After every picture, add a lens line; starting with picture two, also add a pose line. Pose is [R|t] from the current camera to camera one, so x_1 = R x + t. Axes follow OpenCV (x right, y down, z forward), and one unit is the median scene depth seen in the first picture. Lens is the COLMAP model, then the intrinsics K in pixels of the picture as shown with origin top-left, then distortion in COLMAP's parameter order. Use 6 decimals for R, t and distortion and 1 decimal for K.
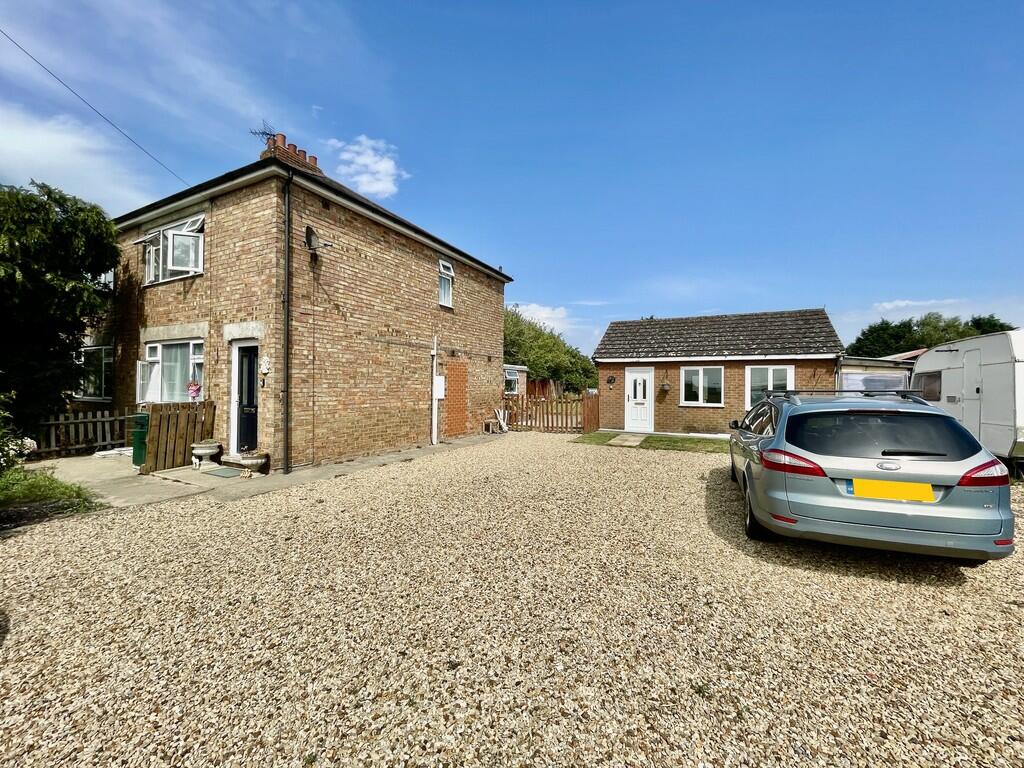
lens RADIAL K [[415.7, 0, 512.4], [0, 415.7, 380.5], [0, 0, 1]] dist [-0.001734, -0.000266]
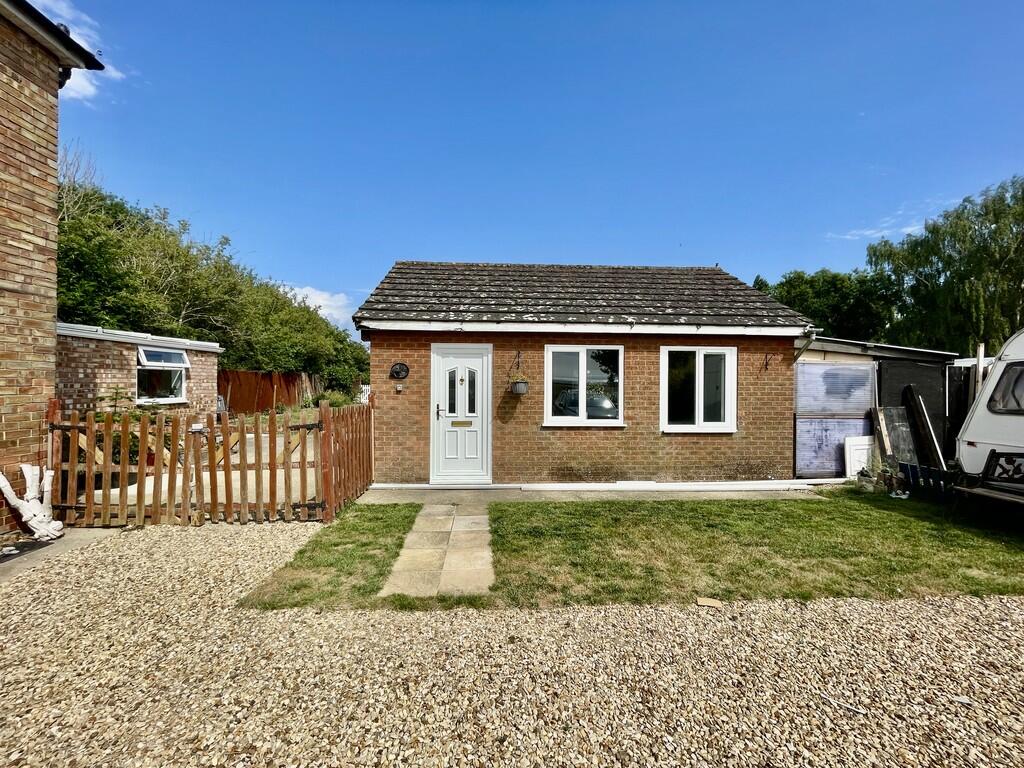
lens RADIAL K [[415.7, 0, 513.3], [0, 415.7, 380.4], [0, 0, 1]] dist [-0.001734, -0.000266]
pose [[0.867667, 0.000316, 0.497146, 0.129757], [-0.006405, 0.999924, 0.010544, 0.003011], [-0.497105, -0.012333, 0.867603, 0.584478]]
